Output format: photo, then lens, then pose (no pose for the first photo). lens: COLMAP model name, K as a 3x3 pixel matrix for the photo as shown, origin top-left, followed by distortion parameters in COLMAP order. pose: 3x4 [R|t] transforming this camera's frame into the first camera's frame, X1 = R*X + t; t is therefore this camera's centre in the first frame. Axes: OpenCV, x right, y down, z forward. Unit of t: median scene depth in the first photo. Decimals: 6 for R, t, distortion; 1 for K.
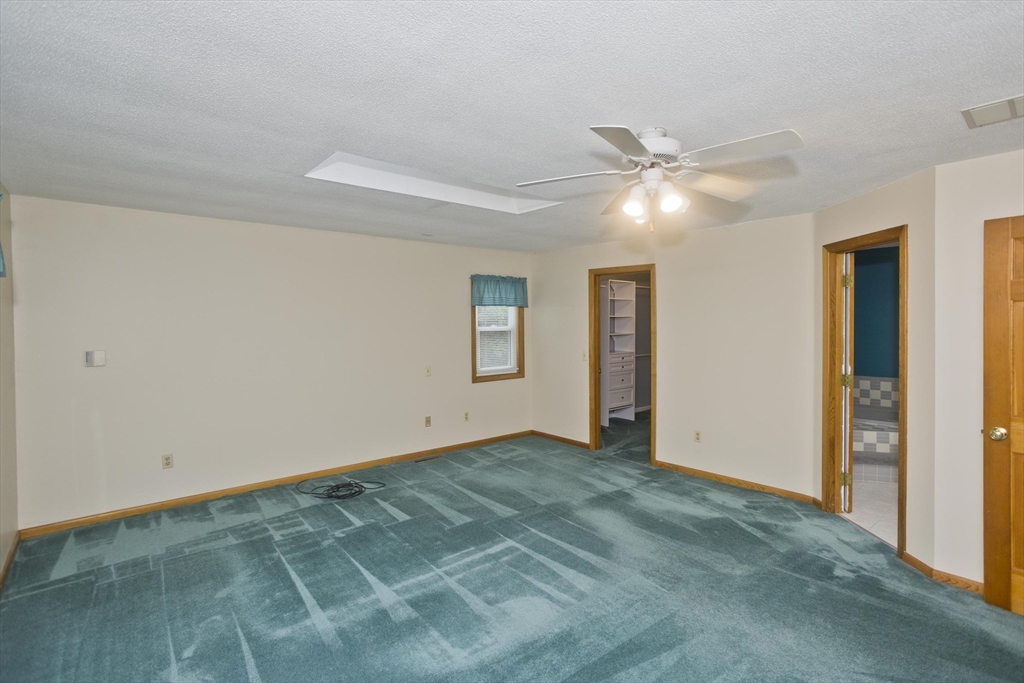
lens RADIAL K [[510.9, 0, 513.8], [0, 510.9, 332.6], [0, 0, 1]] dist [-0.002434, 0.001062]
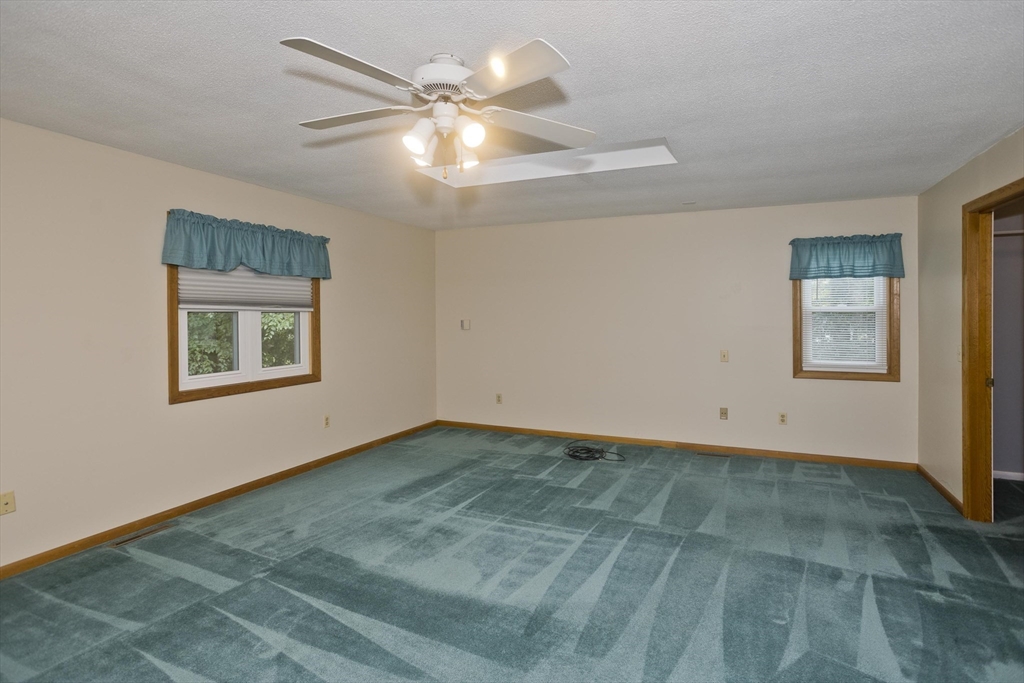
lens RADIAL K [[499.2, 0, 514.6], [0, 499.2, 315.5], [0, 0, 1]] dist [-0.080268, 0.059601]
pose [[0.439318, 0.009976, -0.898276, 0.548052], [-0.020026, 0.999799, 0.001309, 0.014503], [0.898108, 0.017414, 0.439429, 0.385796]]
